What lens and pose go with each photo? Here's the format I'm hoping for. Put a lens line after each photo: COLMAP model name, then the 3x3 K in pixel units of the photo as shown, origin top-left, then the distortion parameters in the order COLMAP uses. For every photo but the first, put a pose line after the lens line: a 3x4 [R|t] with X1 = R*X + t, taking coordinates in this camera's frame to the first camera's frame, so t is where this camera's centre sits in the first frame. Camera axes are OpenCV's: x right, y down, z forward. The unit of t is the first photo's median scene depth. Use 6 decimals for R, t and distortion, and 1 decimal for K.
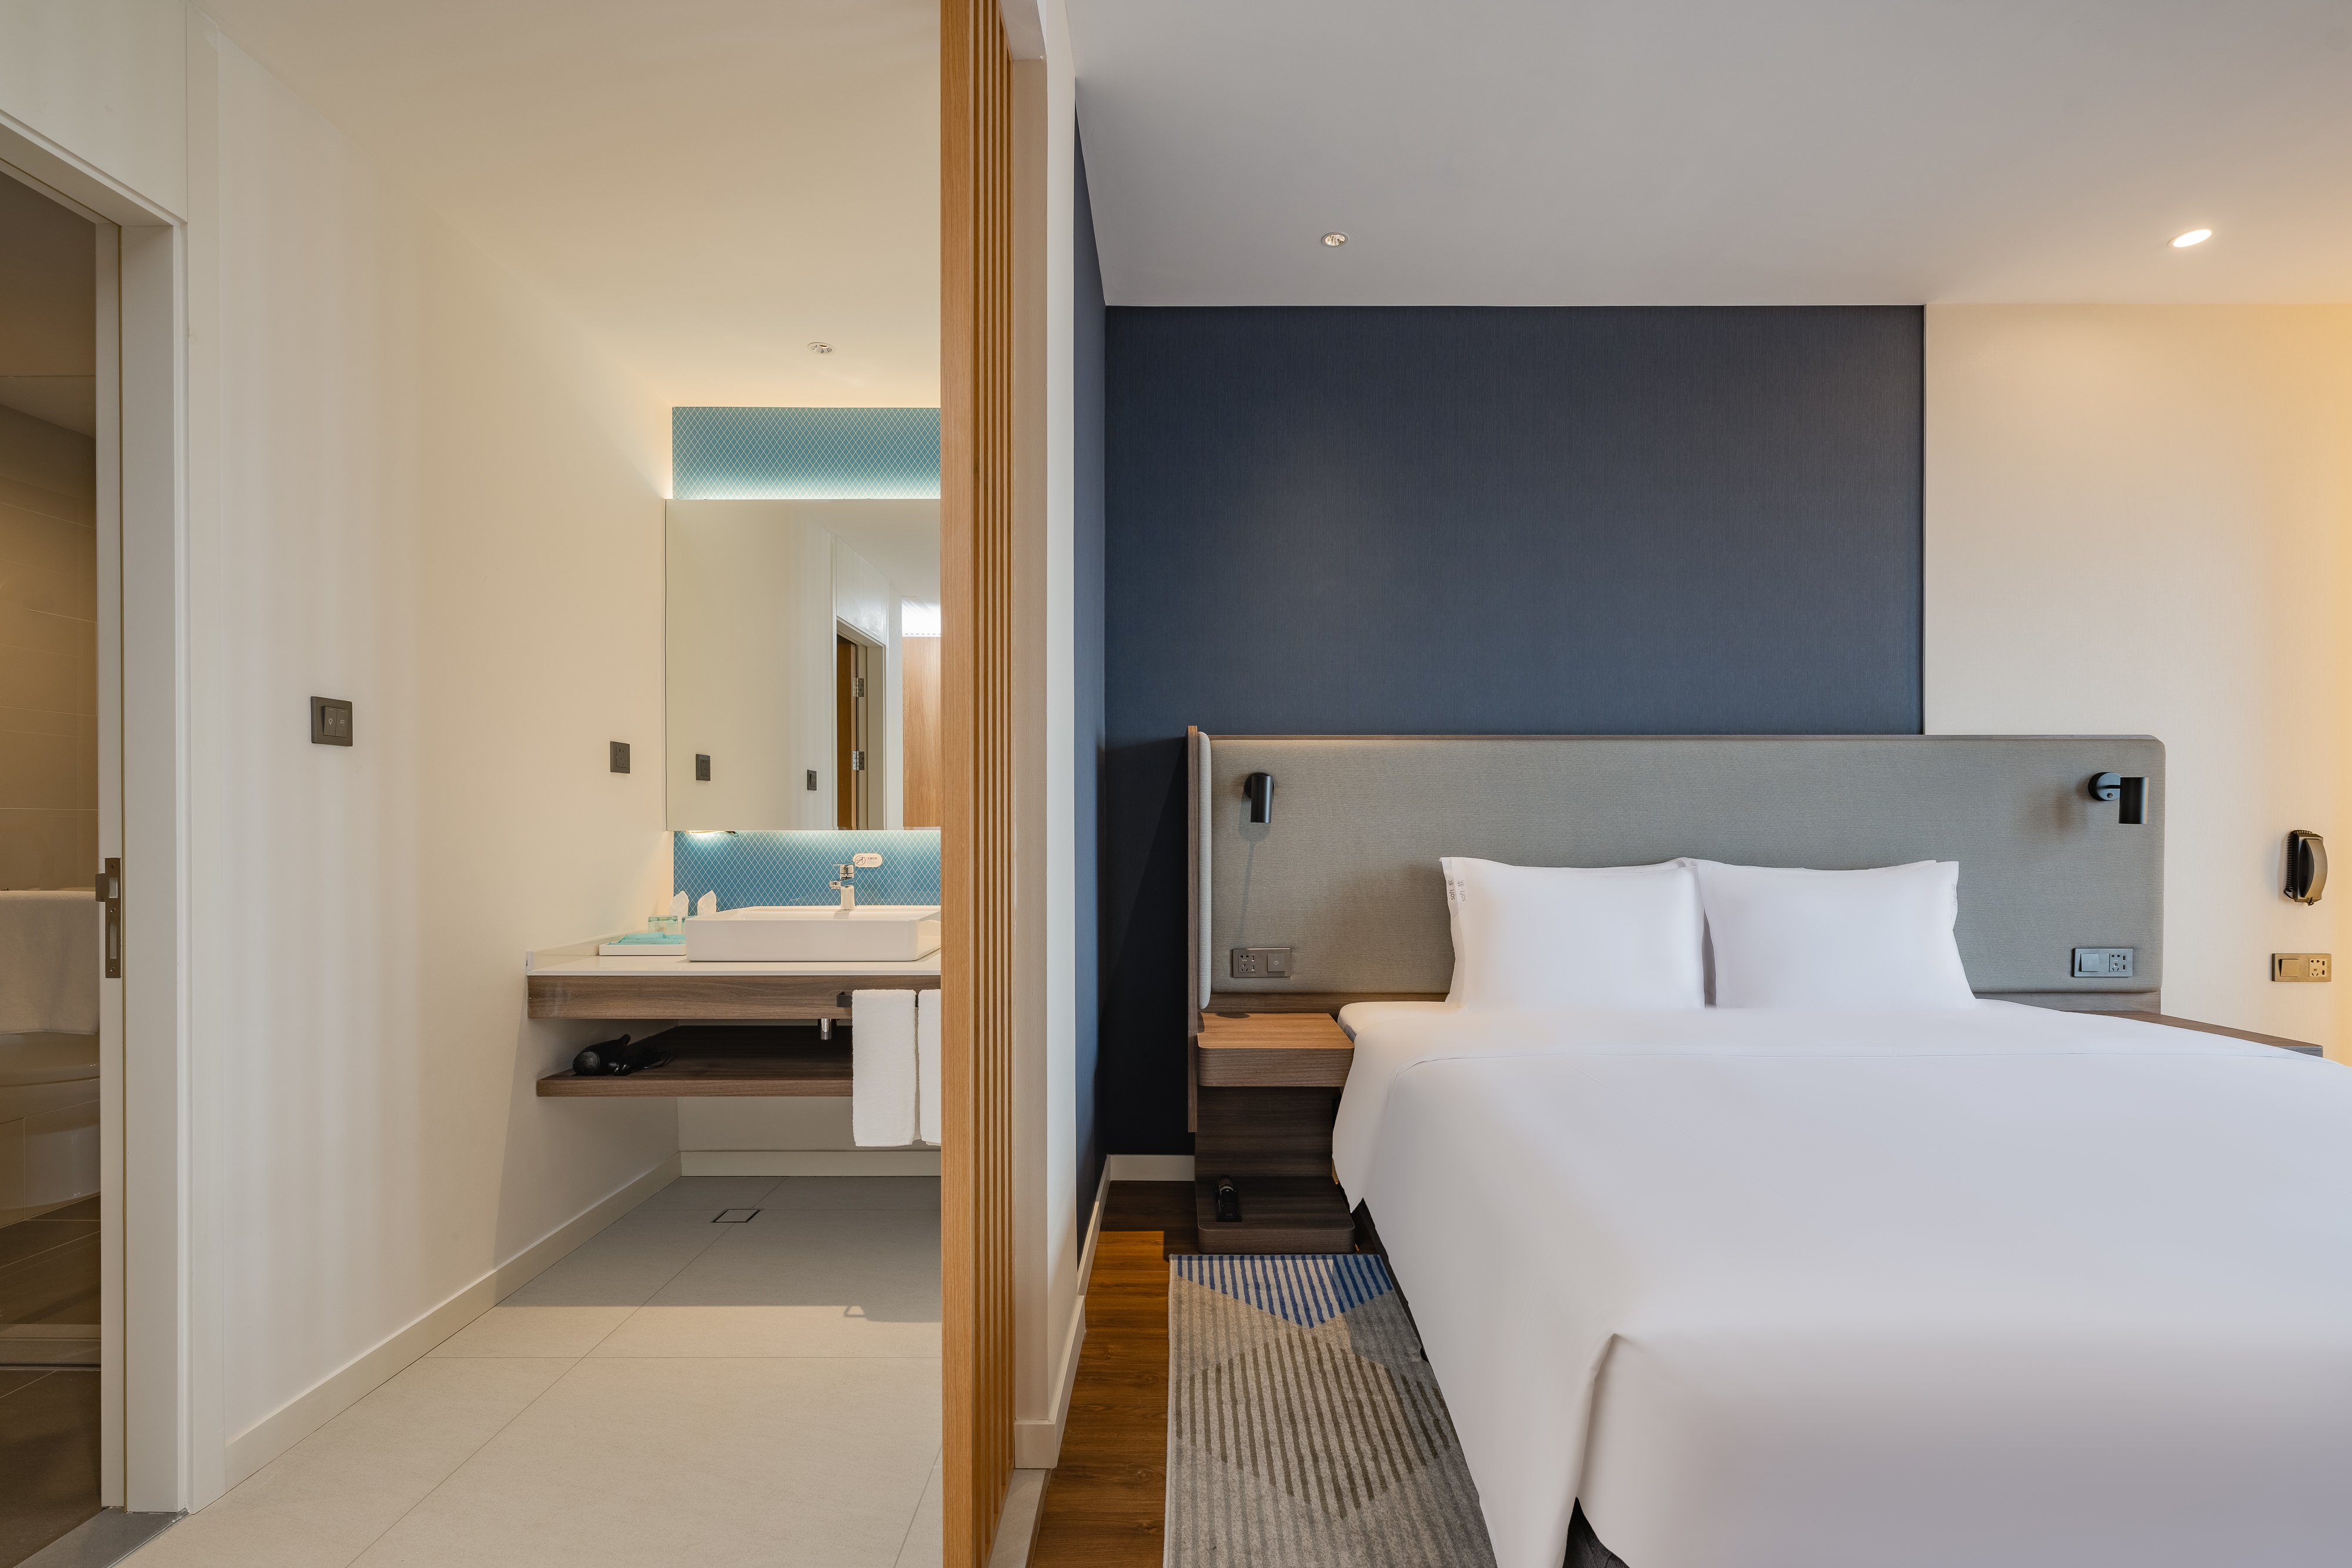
lens RADIAL K [[969.2, 0, 1185.2], [0, 969.2, 826.1], [0, 0, 1]] dist [0.005852, -0.000191]
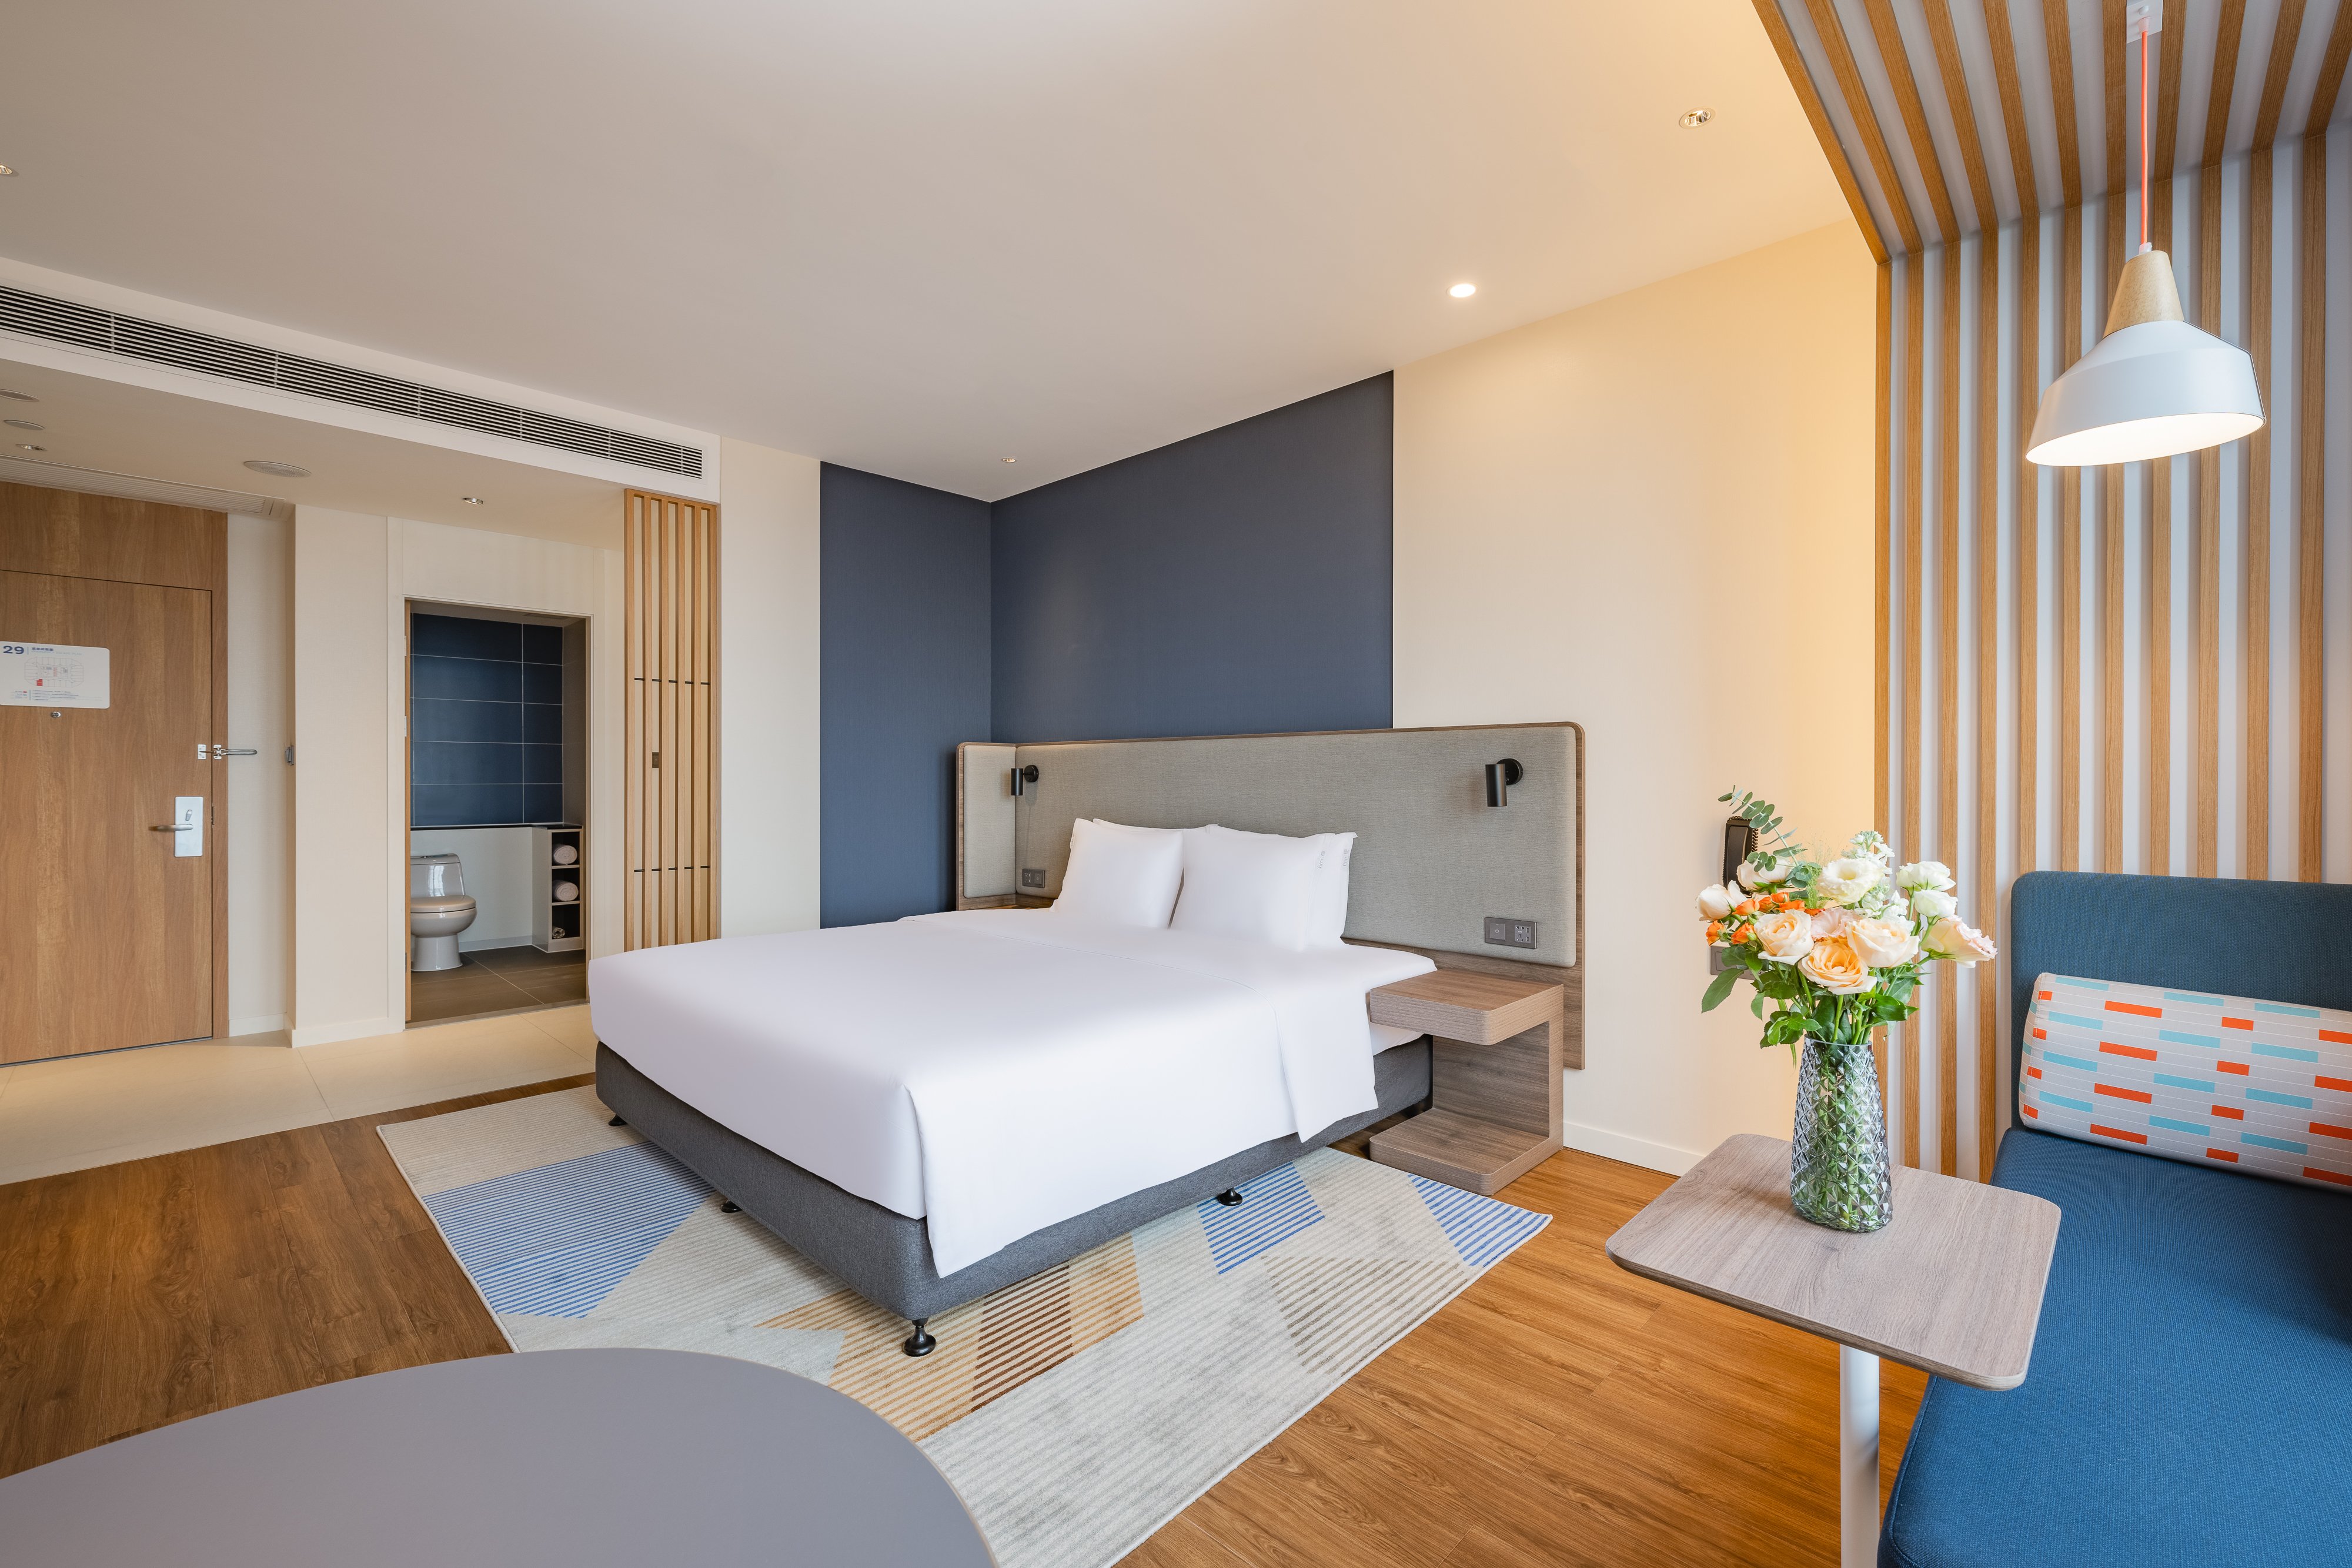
lens RADIAL K [[969.2, 0, 1299.1], [0, 969.2, 780.3], [0, 0, 1]] dist [0.005852, -0.000191]
pose [[0.760840, 0.003699, -0.648929, 1.515863], [-0.005137, 0.999987, -0.000322, -0.030151], [0.648919, 0.003579, 0.760849, 0.020542]]
